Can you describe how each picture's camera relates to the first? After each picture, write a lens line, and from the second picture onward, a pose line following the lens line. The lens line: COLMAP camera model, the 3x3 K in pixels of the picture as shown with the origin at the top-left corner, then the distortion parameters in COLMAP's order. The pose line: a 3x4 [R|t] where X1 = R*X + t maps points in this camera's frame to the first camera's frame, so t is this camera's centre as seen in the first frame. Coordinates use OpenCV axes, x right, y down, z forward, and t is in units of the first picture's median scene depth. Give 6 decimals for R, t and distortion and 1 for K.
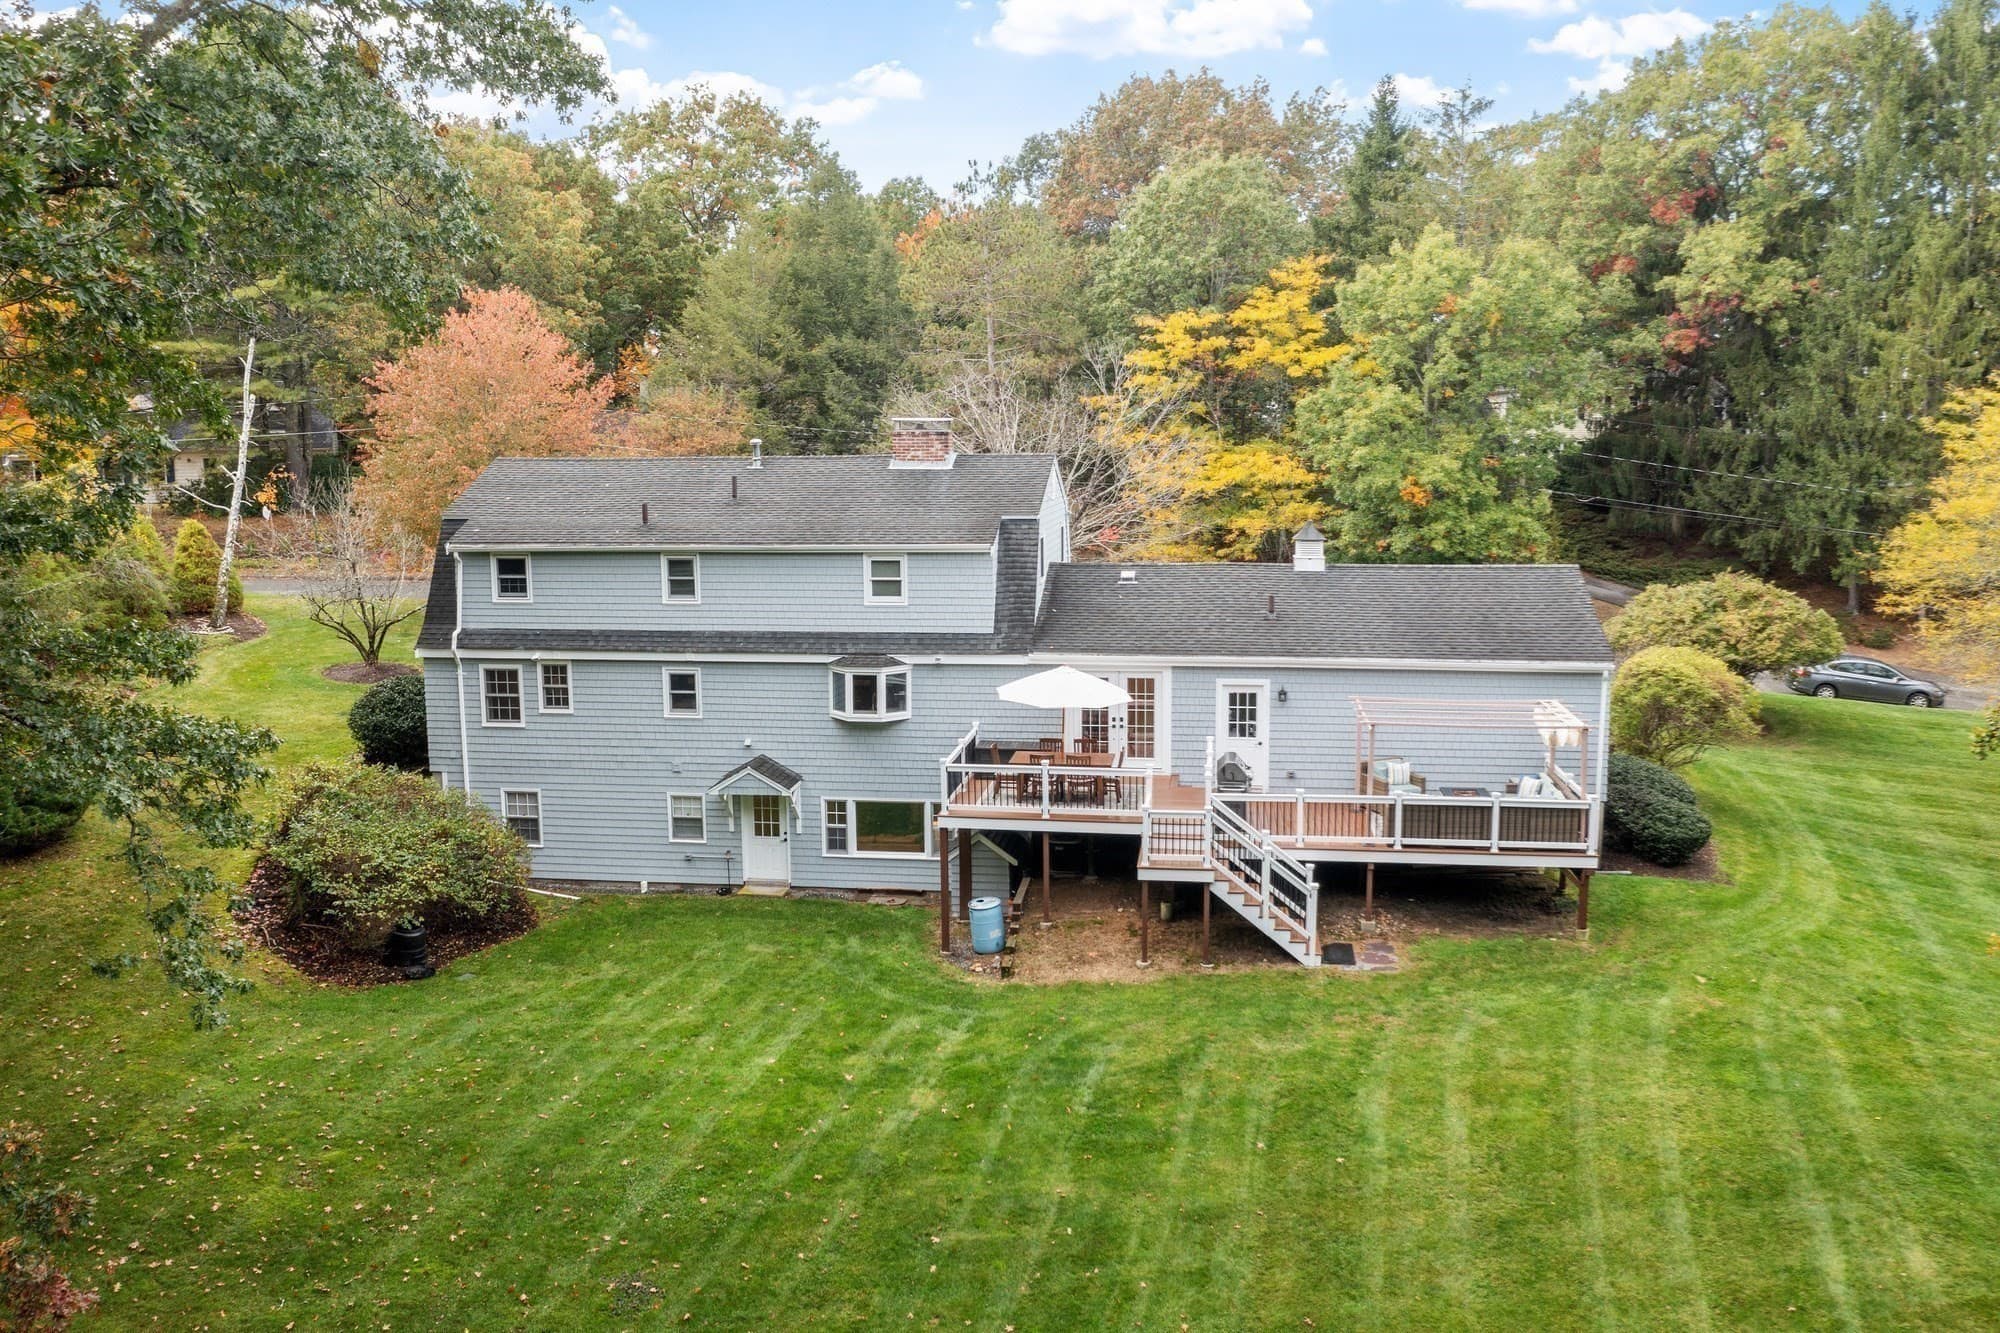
lens RADIAL K [[1737.3, 0, 1003.1], [0, 1737.3, 667.4], [0, 0, 1]] dist [-0.017083, 0.000319]
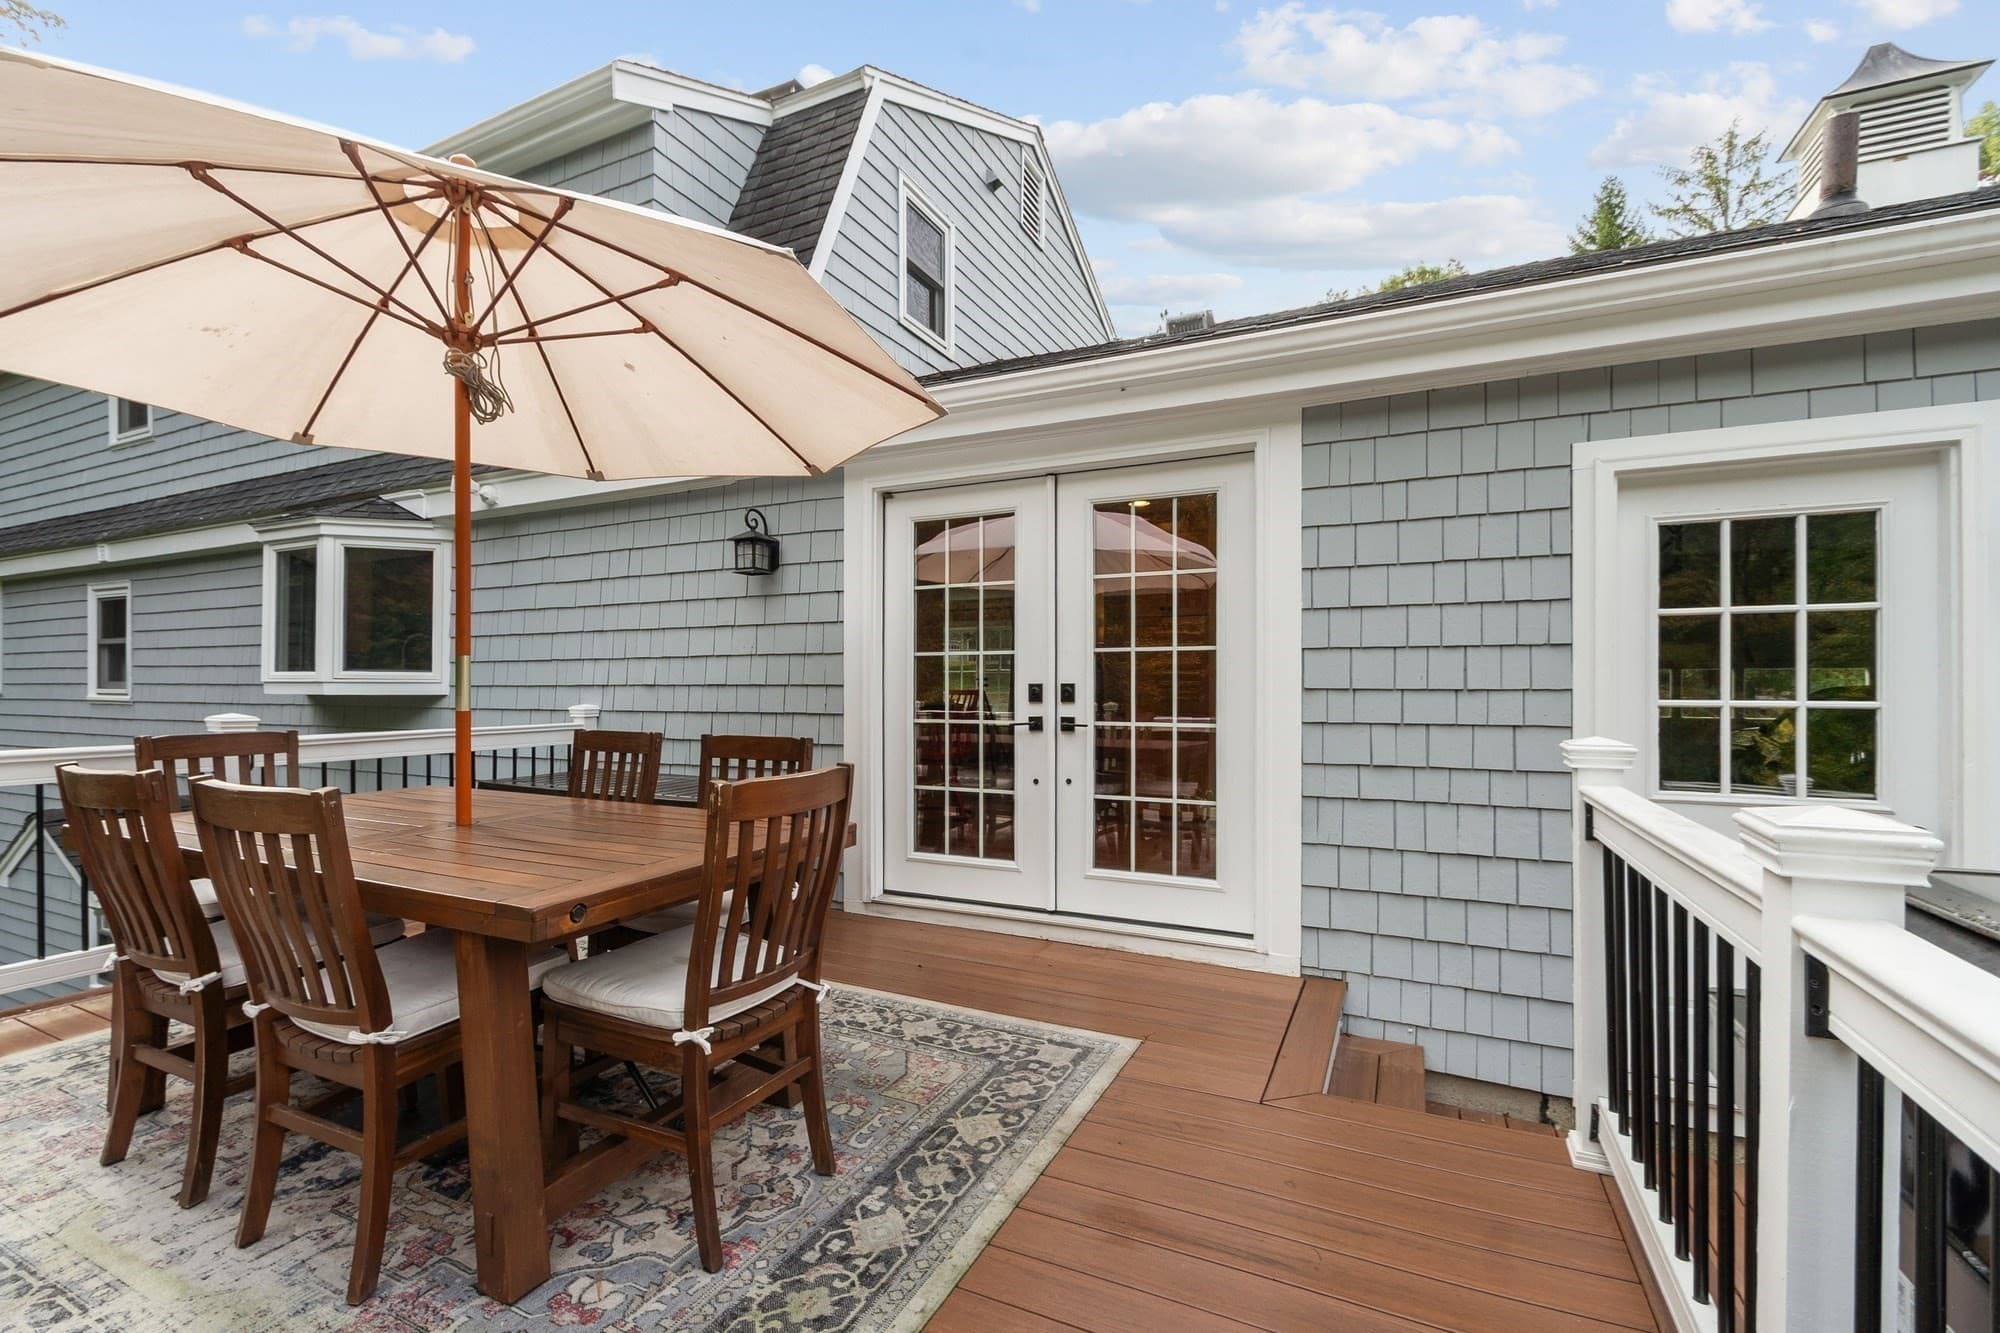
lens RADIAL K [[902.2, 0, 954.2], [0, 902.2, 682.1], [0, 0, 1]] dist [-0.003298, -0.000371]
pose [[0.942570, 0.009680, -0.333868, 0.093071], [-0.059419, 0.988495, -0.139091, 0.045685], [0.328681, 0.150941, 0.932301, 0.884570]]
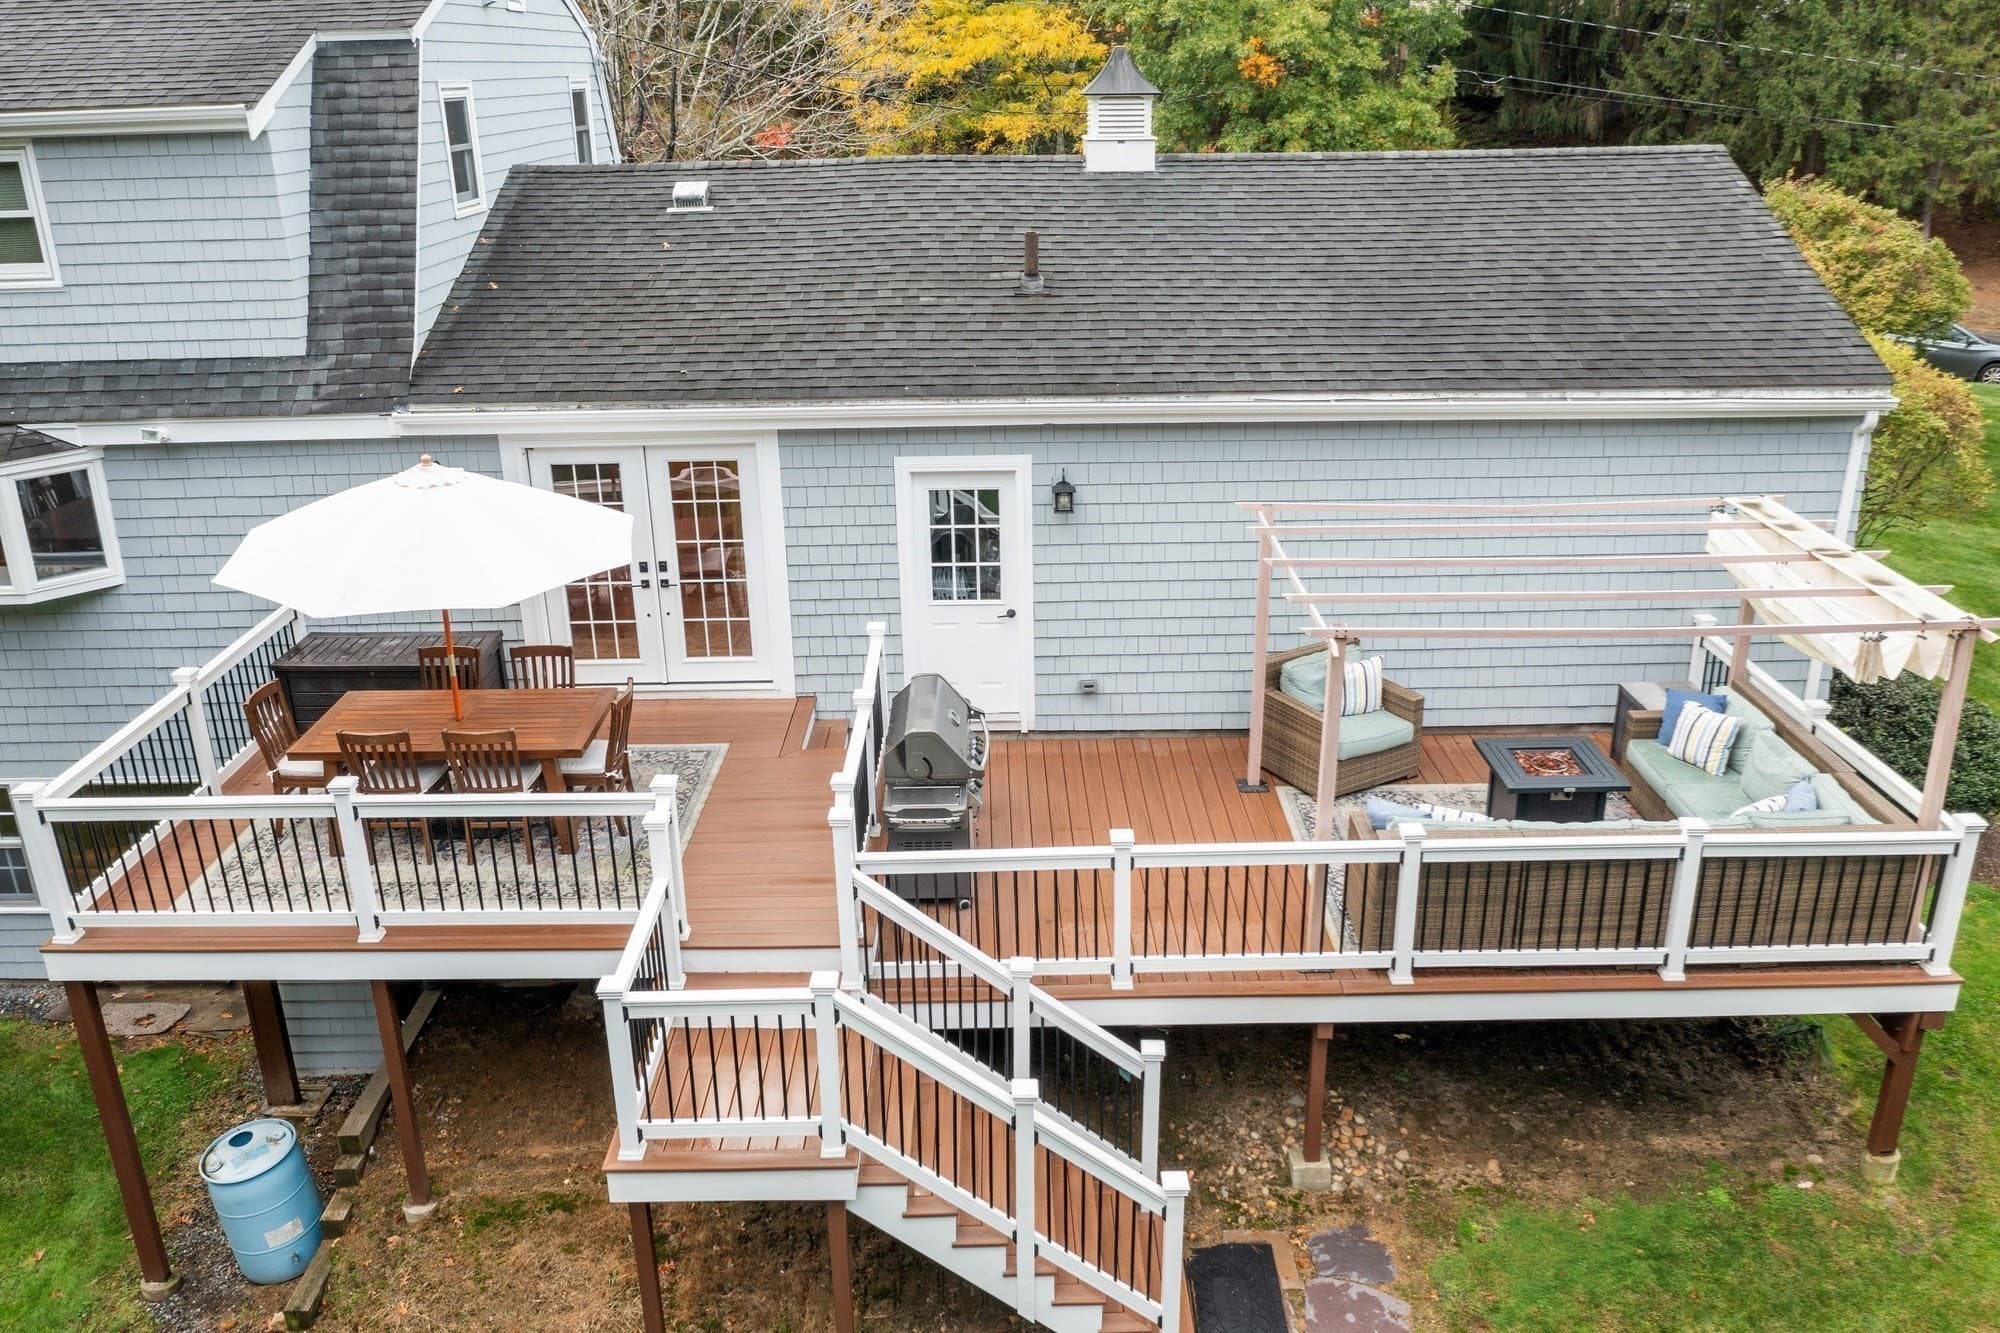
lens RADIAL K [[1618.1, 0, 995.0], [0, 1618.1, 685.3], [0, 0, 1]] dist [-0.015996, -0.002524]
pose [[0.992608, -0.055022, 0.108179, 0.101711], [0.029186, 0.973390, 0.227288, -0.025238], [-0.117806, -0.222450, 0.967800, 0.626746]]
